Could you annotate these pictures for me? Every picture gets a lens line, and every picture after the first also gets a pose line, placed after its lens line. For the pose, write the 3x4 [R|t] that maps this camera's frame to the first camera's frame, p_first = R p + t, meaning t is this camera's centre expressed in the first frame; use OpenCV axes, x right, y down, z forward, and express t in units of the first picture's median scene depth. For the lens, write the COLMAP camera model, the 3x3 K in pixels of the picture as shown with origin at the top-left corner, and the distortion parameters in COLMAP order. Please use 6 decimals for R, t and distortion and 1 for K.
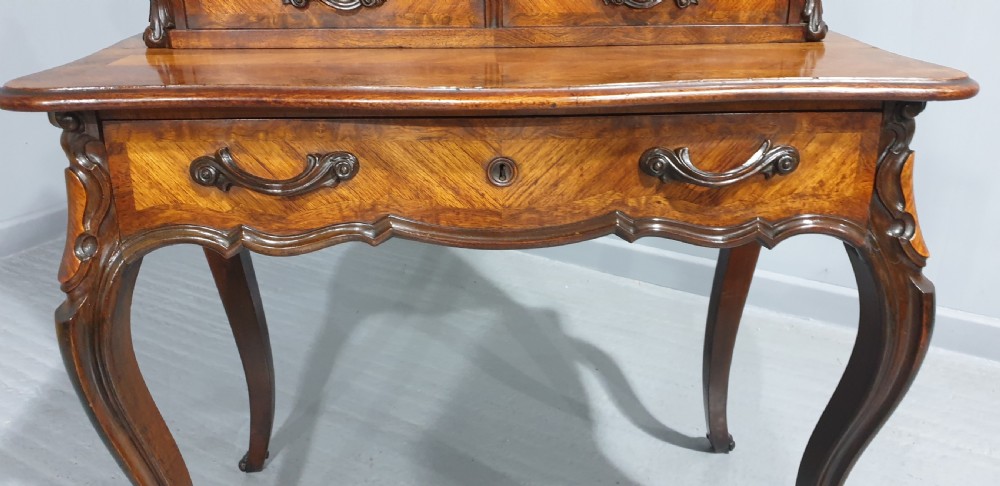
lens RADIAL K [[780.5, 0, 510.1], [0, 780.5, 244.3], [0, 0, 1]] dist [0.010899, 0.015133]
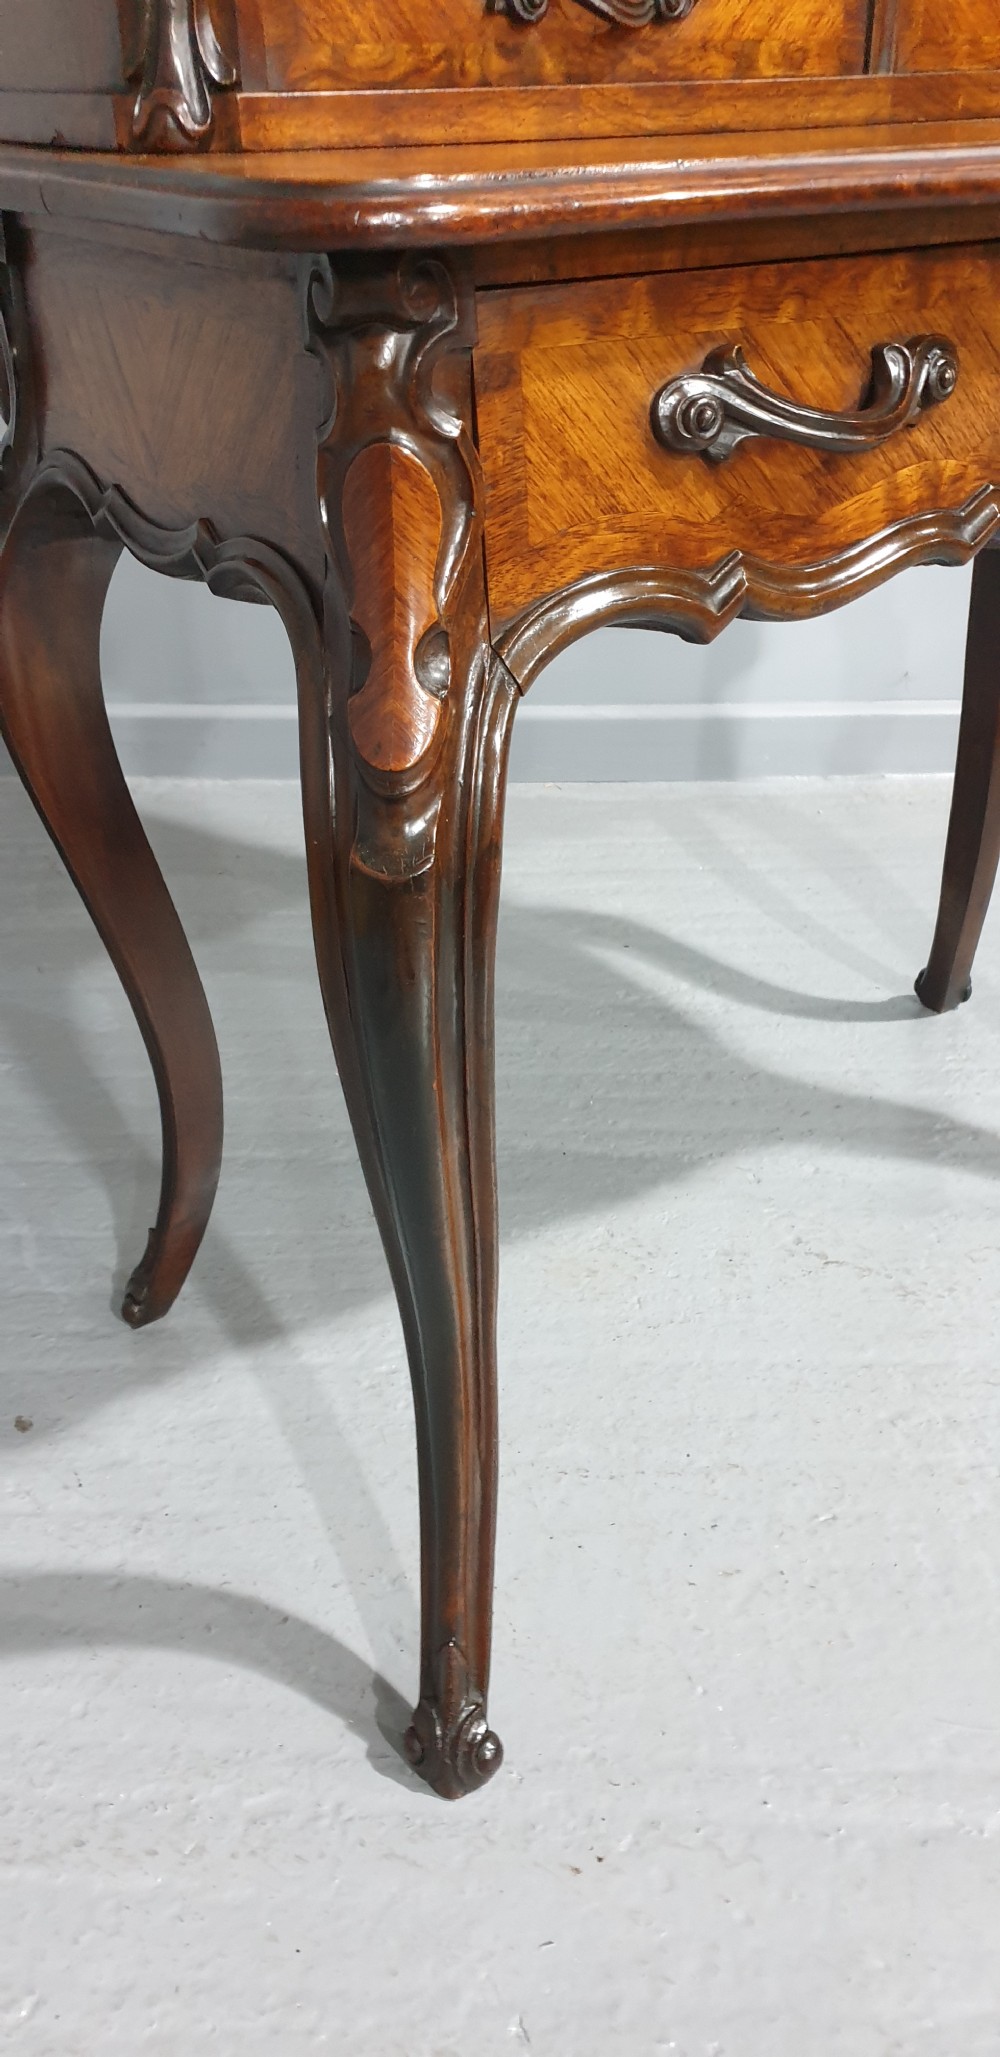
lens RADIAL K [[1605.4, 0, 471.4], [0, 1605.4, 1066.2], [0, 0, 1]] dist [0.010899, 0.015133]
pose [[0.874703, -0.267196, 0.404352, -0.889903], [0.204280, 0.959828, 0.192351, 0.044205], [-0.439504, -0.085649, 0.894148, 0.284024]]
